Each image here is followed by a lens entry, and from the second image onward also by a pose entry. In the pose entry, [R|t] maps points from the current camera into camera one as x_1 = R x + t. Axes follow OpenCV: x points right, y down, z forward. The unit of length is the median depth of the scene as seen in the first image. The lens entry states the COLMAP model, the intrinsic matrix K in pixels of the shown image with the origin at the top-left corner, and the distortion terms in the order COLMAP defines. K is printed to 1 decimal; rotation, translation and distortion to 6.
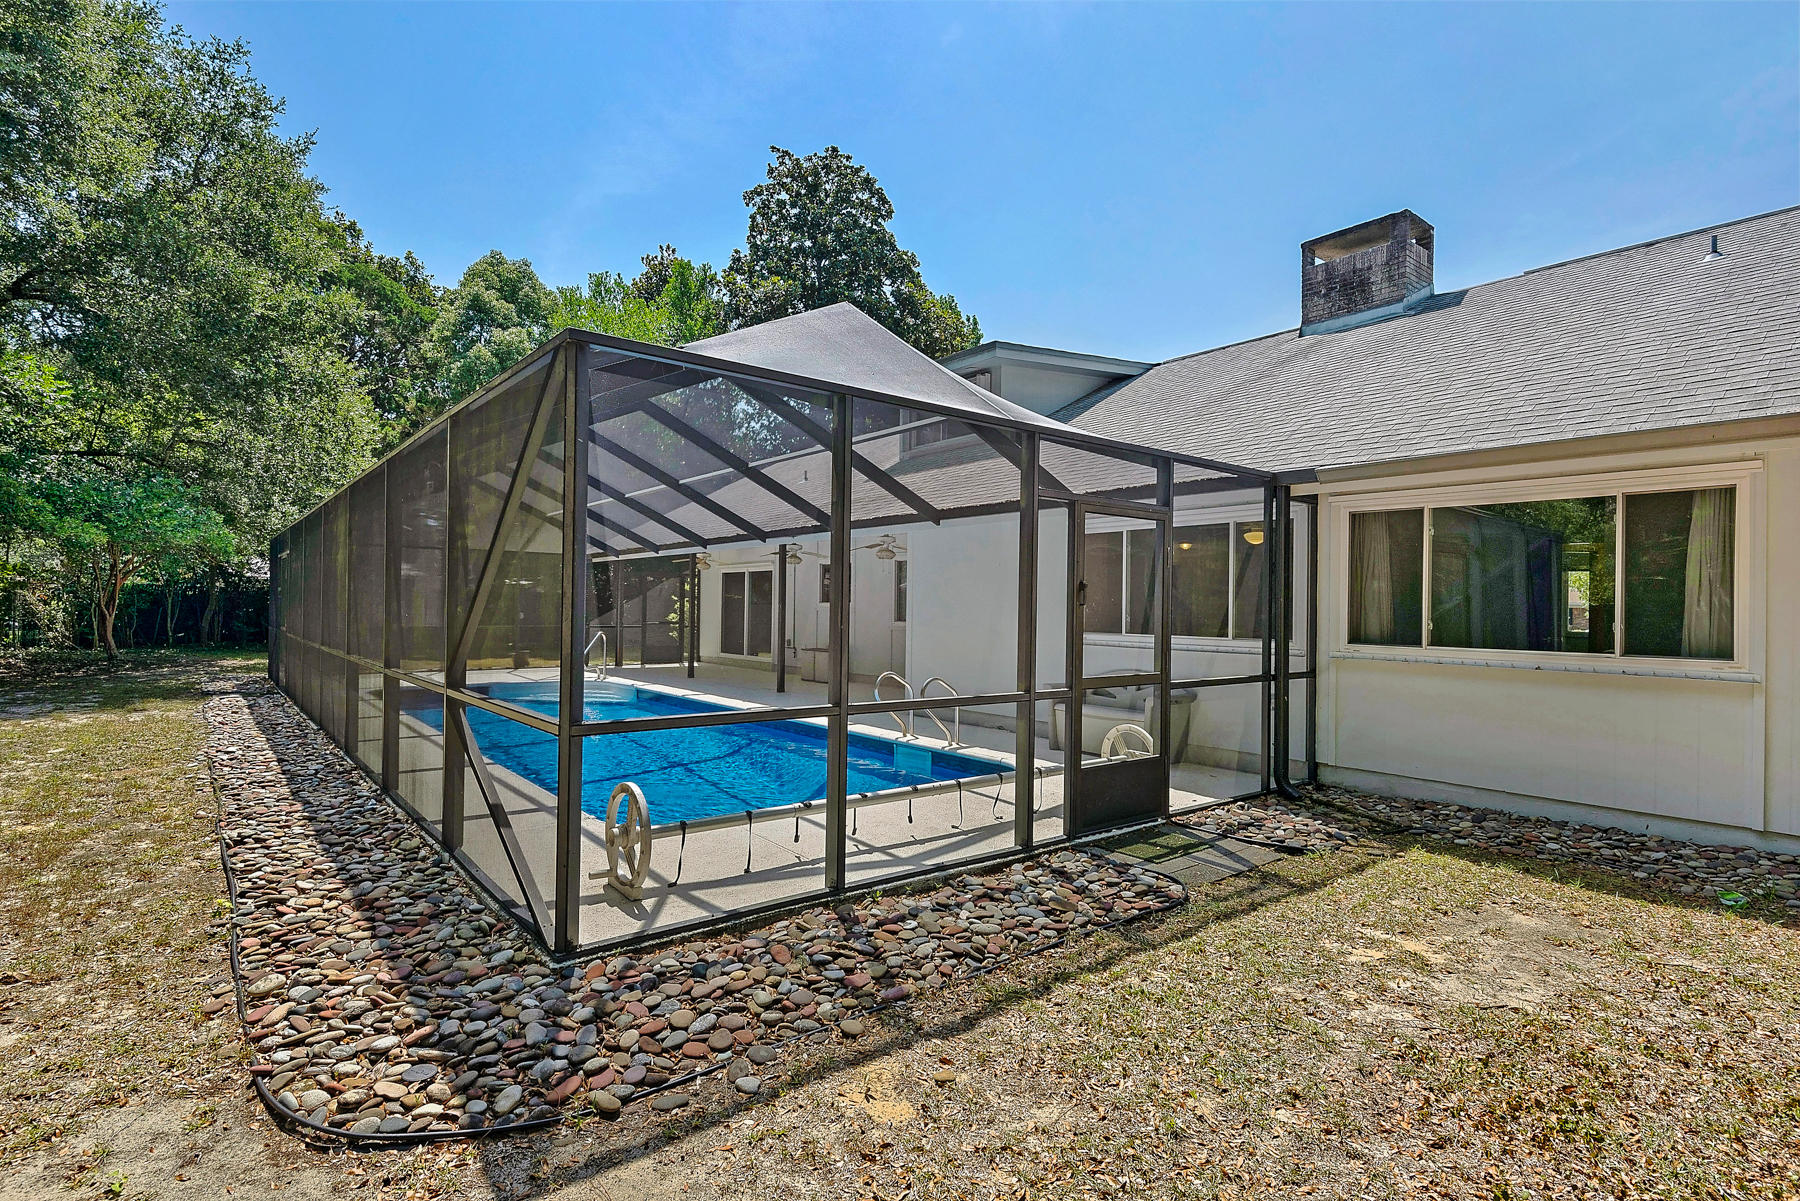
lens RADIAL K [[888.8, 0, 905.4], [0, 888.8, 600.2], [0, 0, 1]] dist [0.008093, -0.004591]
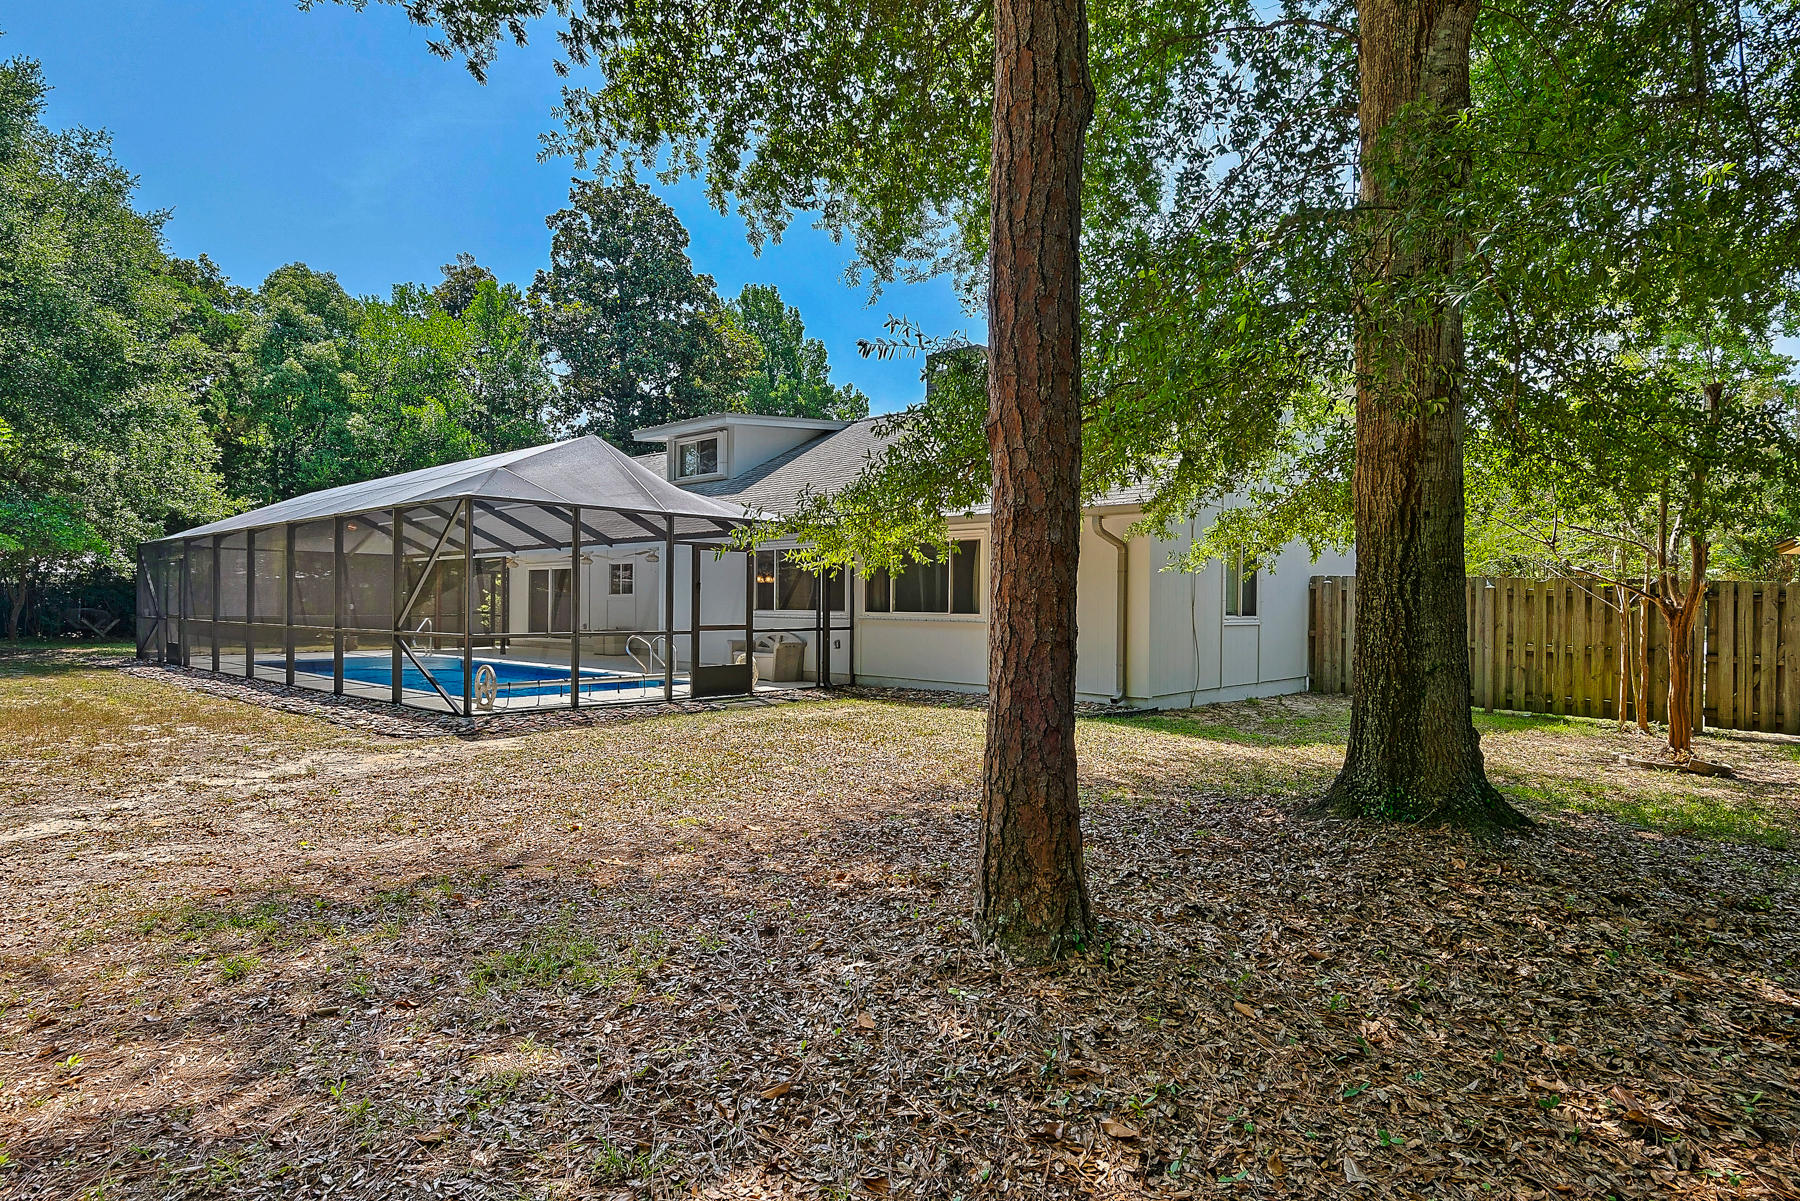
lens RADIAL K [[987.9, 0, 911.6], [0, 987.9, 609.1], [0, 0, 1]] dist [0.006008, -0.001517]
pose [[0.986638, -0.007346, 0.162764, 0.095963], [0.005076, 0.999884, 0.014358, 0.005231], [-0.162851, -0.013340, 0.986561, -0.447163]]
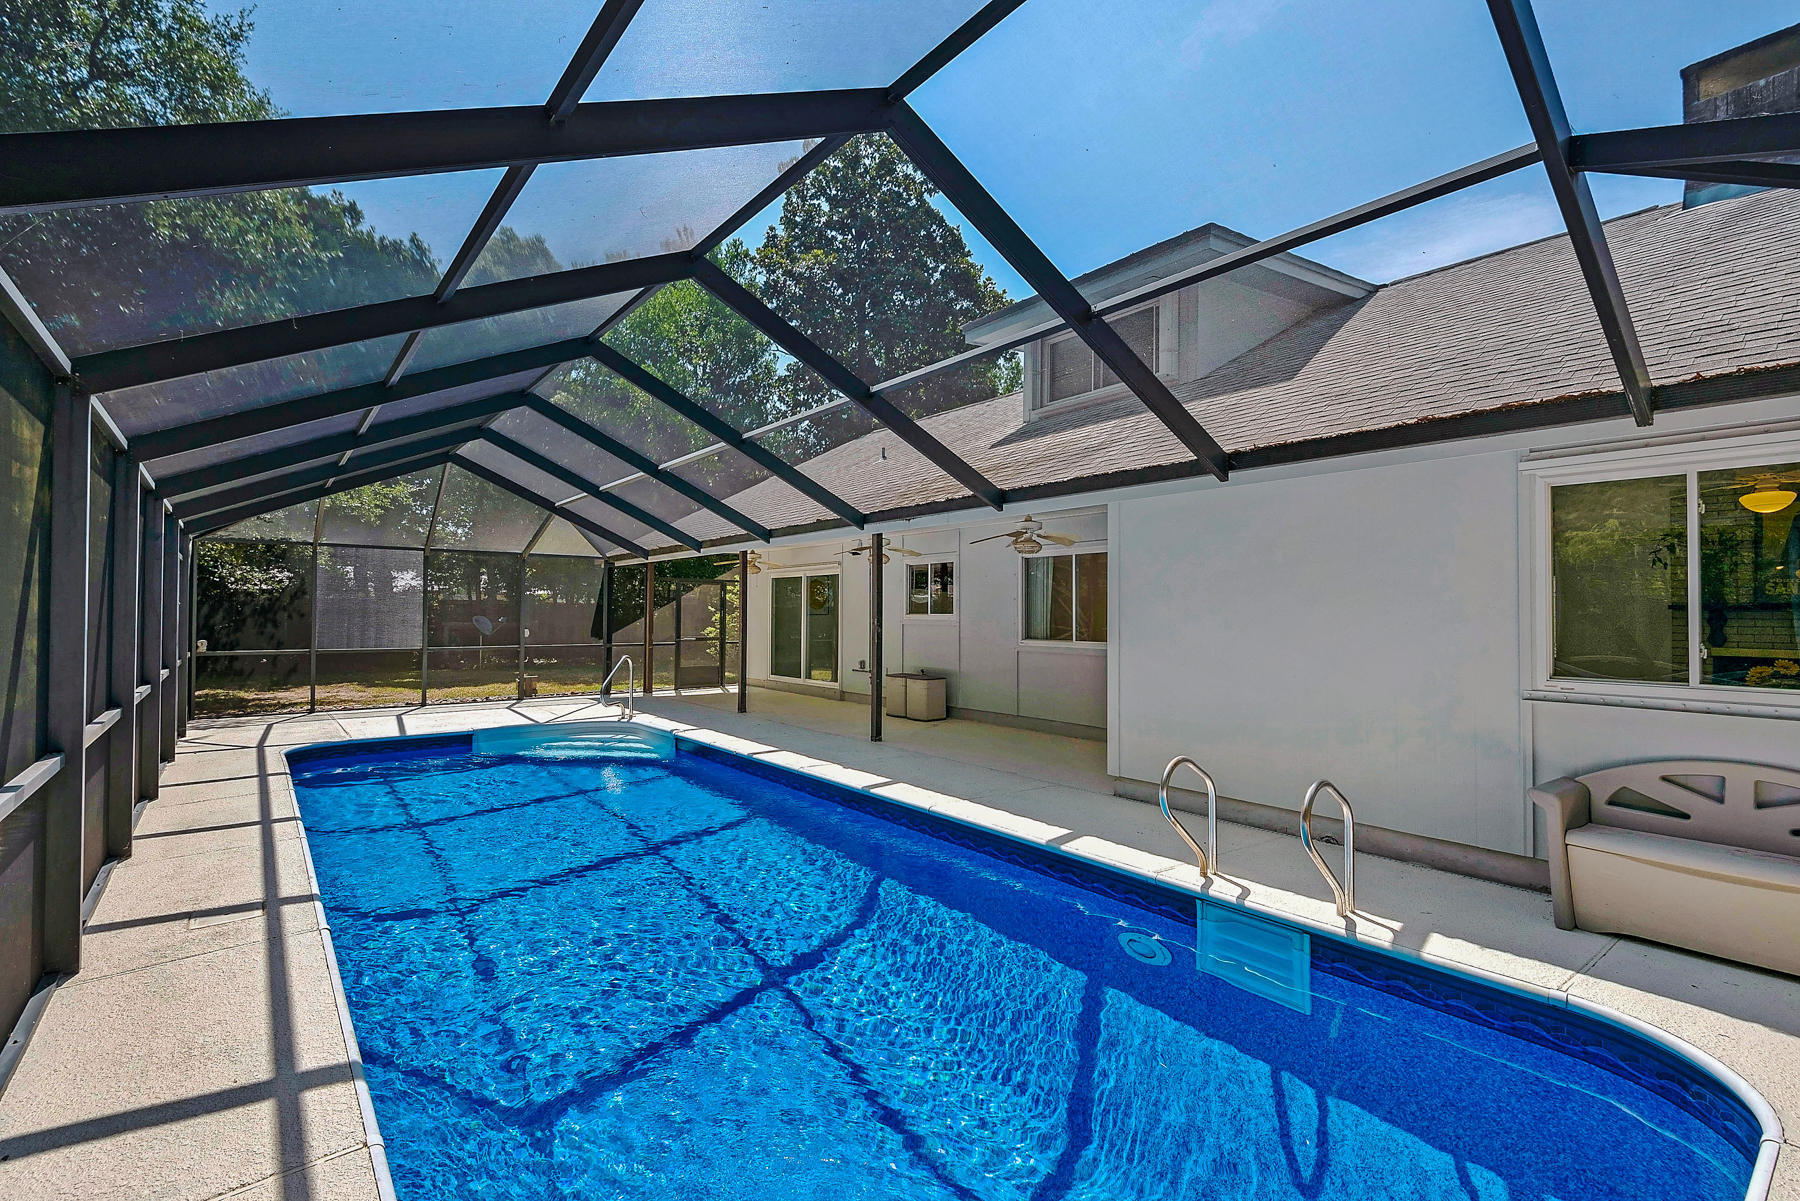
lens RADIAL K [[815.4, 0, 908.9], [0, 815.4, 605.1], [0, 0, 1]] dist [0.009814, -0.003742]
pose [[0.999961, -0.008169, 0.003247, -0.091862], [0.008174, 0.999965, -0.001567, -0.004071], [-0.003234, 0.001594, 0.999994, 0.271549]]
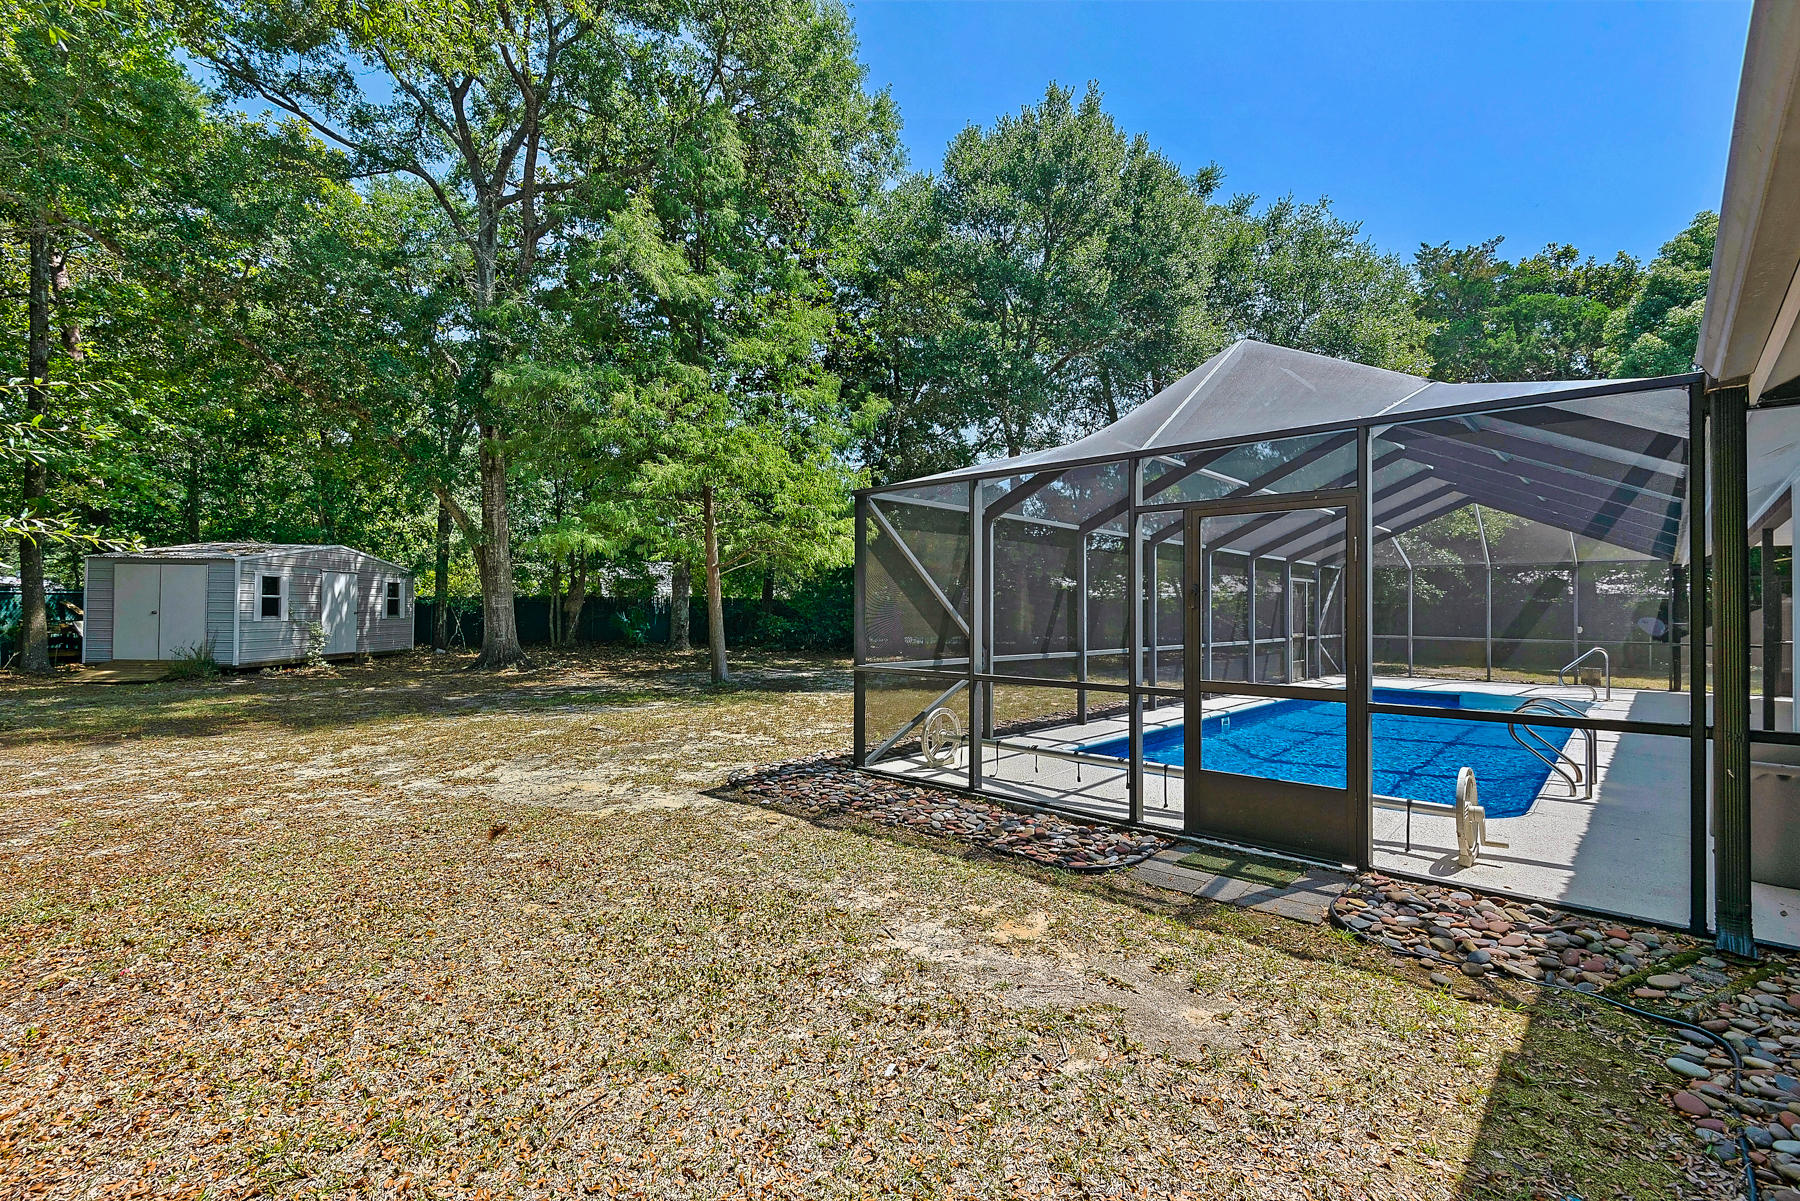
lens RADIAL K [[815.4, 0, 893.9], [0, 815.4, 606.9], [0, 0, 1]] dist [0.009814, -0.003742]
pose [[0.144781, -0.021478, -0.989231, 0.340596], [0.009040, 0.999751, -0.020383, 0.004471], [0.989422, -0.005992, 0.144939, 0.158951]]
